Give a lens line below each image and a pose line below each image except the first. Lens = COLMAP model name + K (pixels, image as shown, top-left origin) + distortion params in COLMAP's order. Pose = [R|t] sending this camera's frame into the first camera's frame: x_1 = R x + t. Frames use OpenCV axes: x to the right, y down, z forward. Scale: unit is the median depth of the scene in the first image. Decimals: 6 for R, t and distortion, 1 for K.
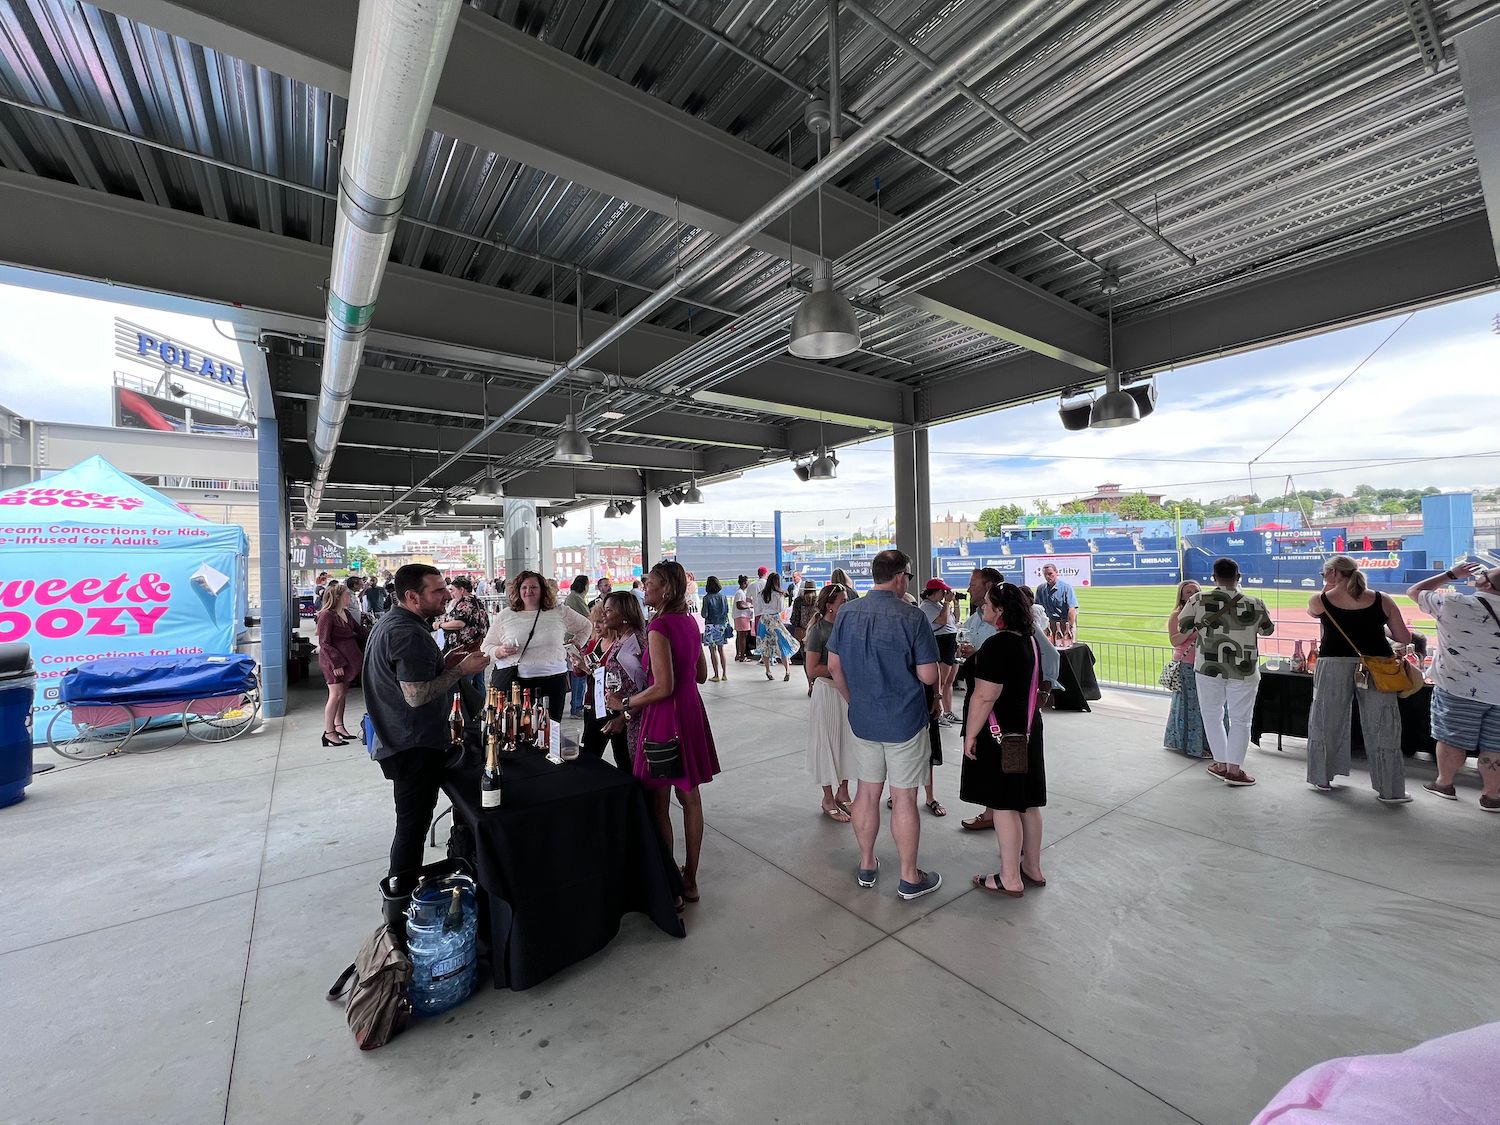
lens RADIAL K [[598.6, 0, 747.1], [0, 598.6, 558.8], [0, 0, 1]] dist [-0.001699, -0.000114]
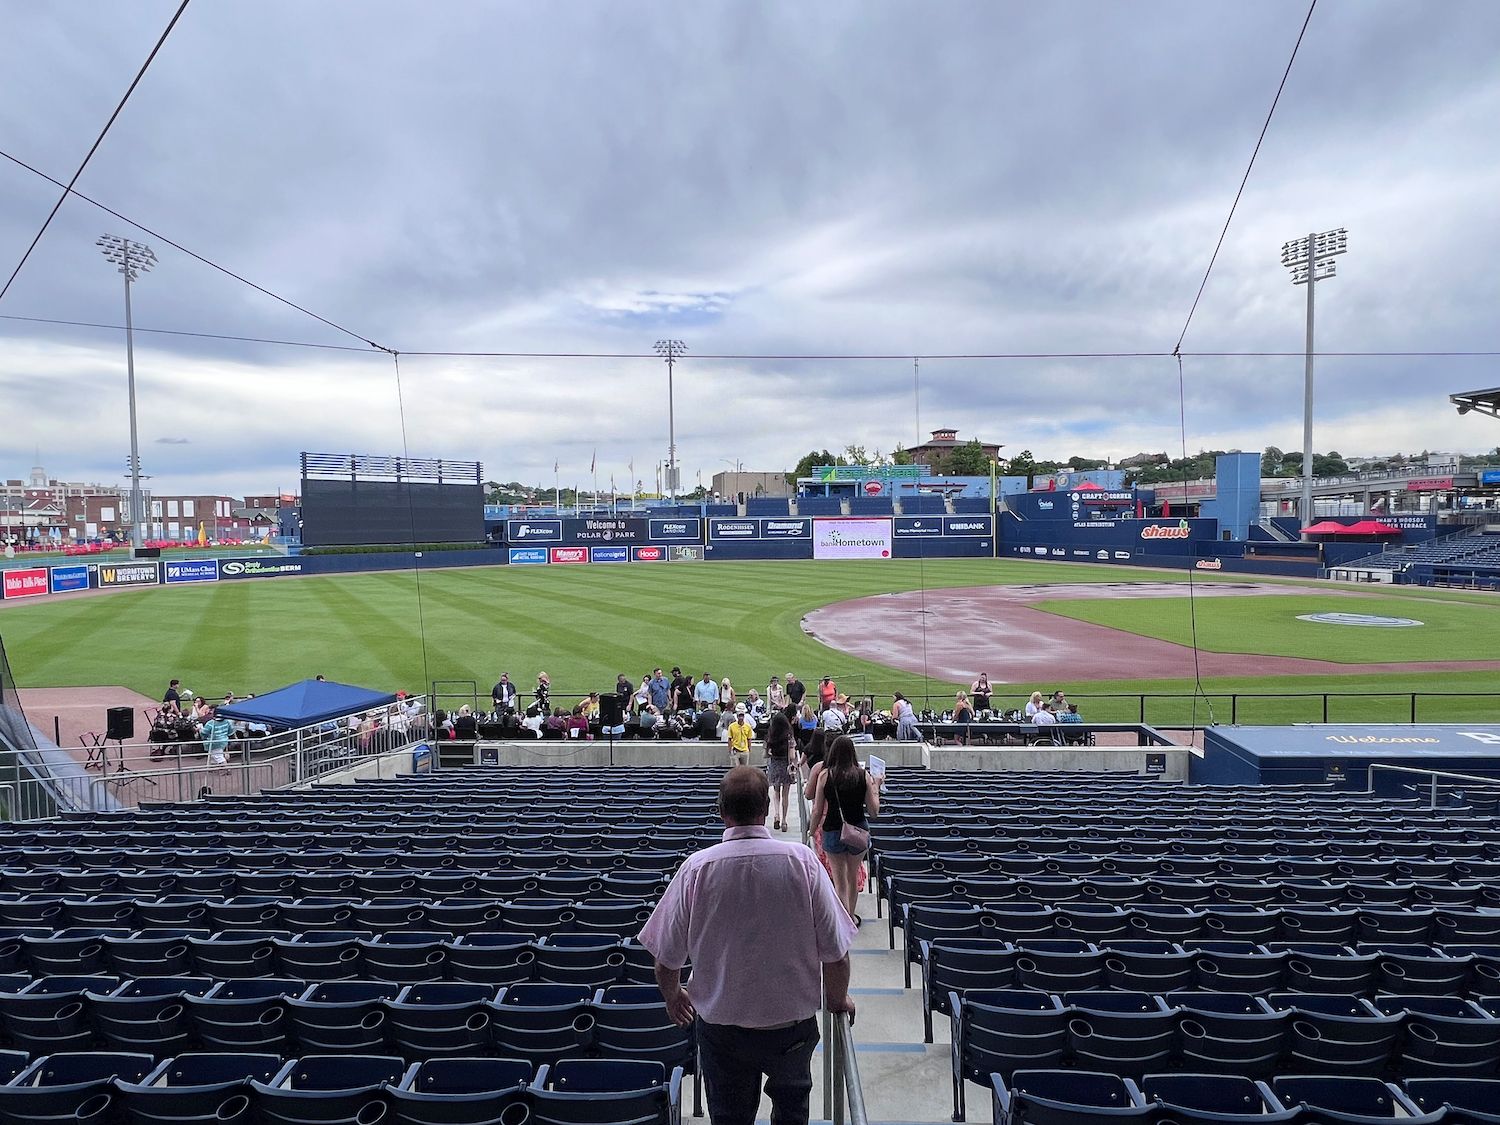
lens RADIAL K [[806.8, 0, 750.0], [0, 806.8, 562.5], [0, 0, 1]] dist [-0.004143, -0.002027]
pose [[0.976423, 0.006696, 0.215763, 0.196618], [-0.017737, 0.998628, 0.049276, 0.003626], [-0.215137, -0.051941, 0.975202, 0.012141]]
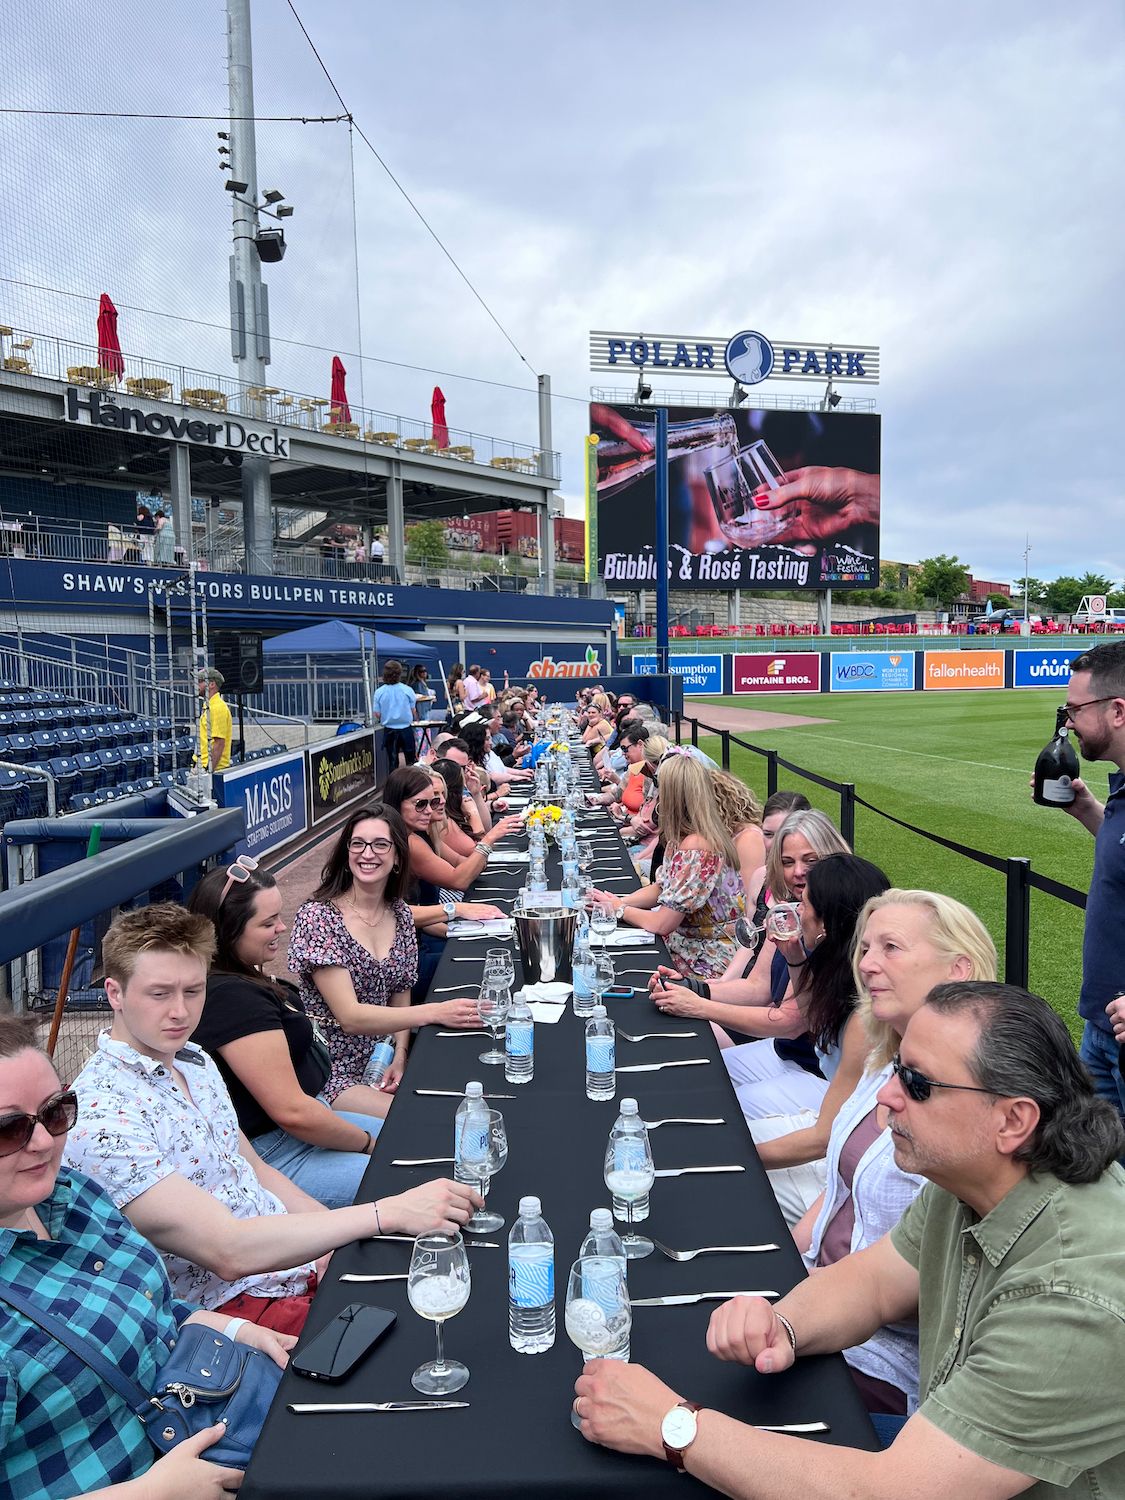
lens RADIAL K [[1123.0, 0, 573.6], [0, 1123.0, 756.0], [0, 0, 1]] dist [0.125580, -0.283004]
pose [[0.260436, 0.098210, -0.960483, 0.328183], [0.016173, 0.994230, 0.106046, 0.039793], [0.965356, -0.043152, 0.257345, 0.177088]]
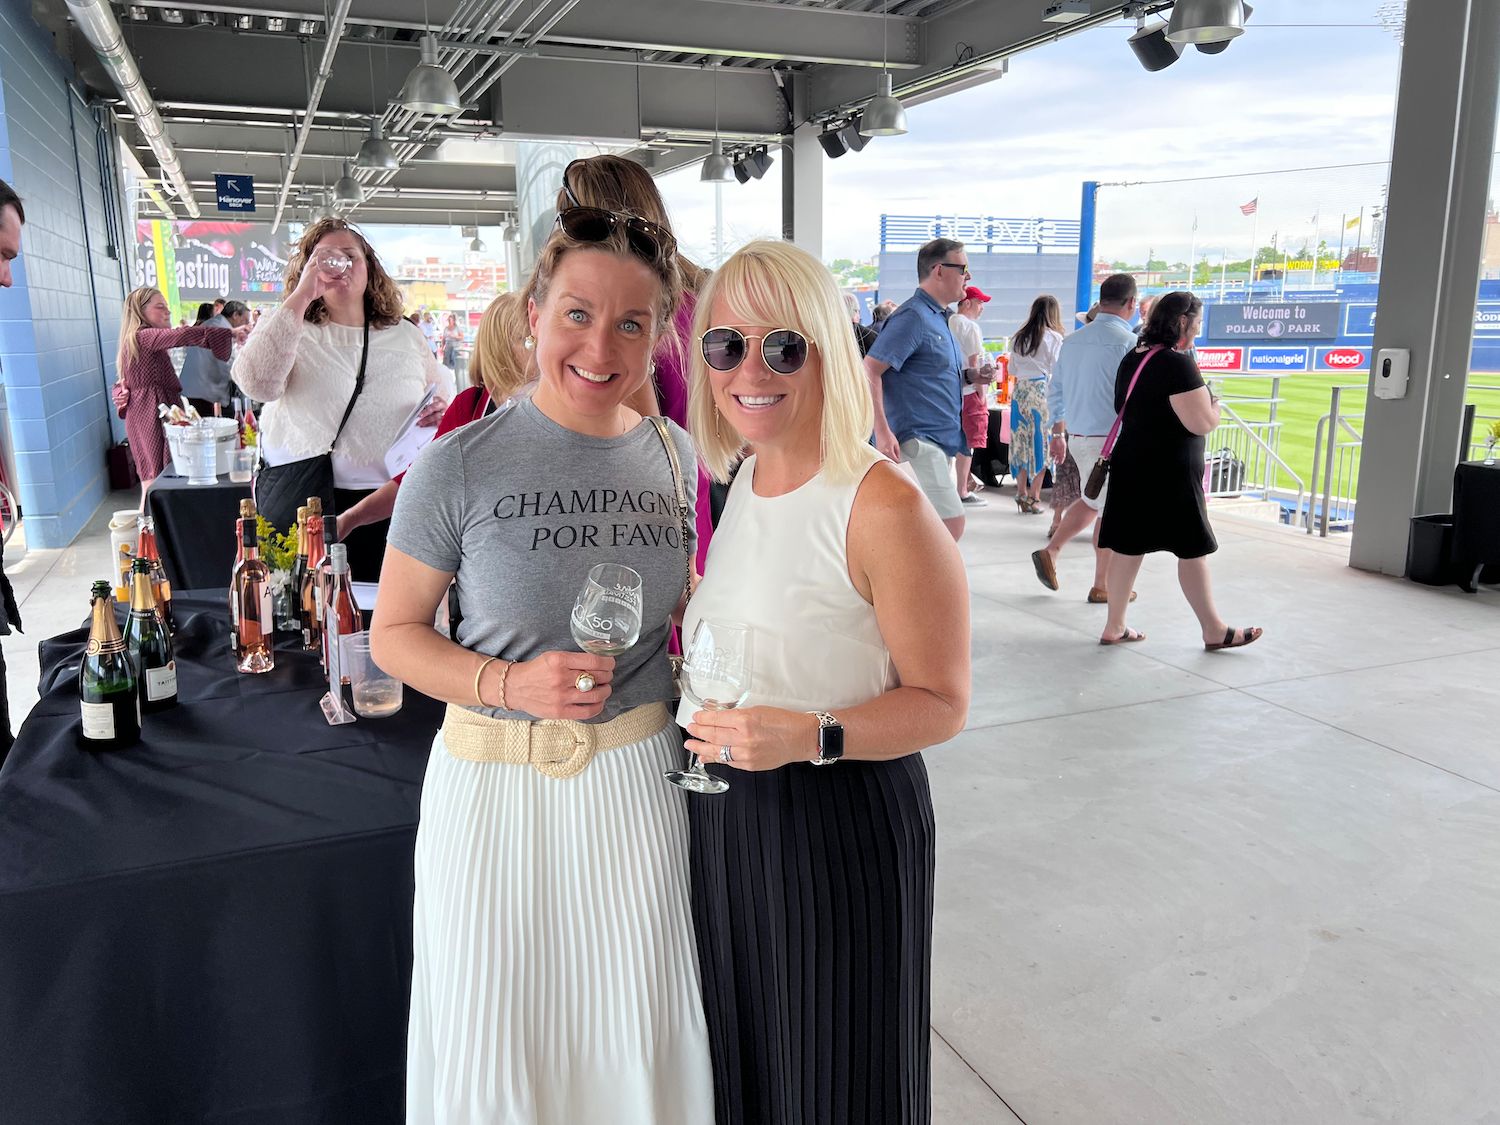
lens RADIAL K [[1125.2, 0, 750.0], [0, 1125.2, 562.5], [0, 0, 1]] dist [0.056769, -0.076986]
pose [[0.973233, 0.067420, -0.219708, 0.002128], [-0.015846, 0.973413, 0.228510, 0.002676], [0.229273, -0.218912, 0.948426, 0.013356]]
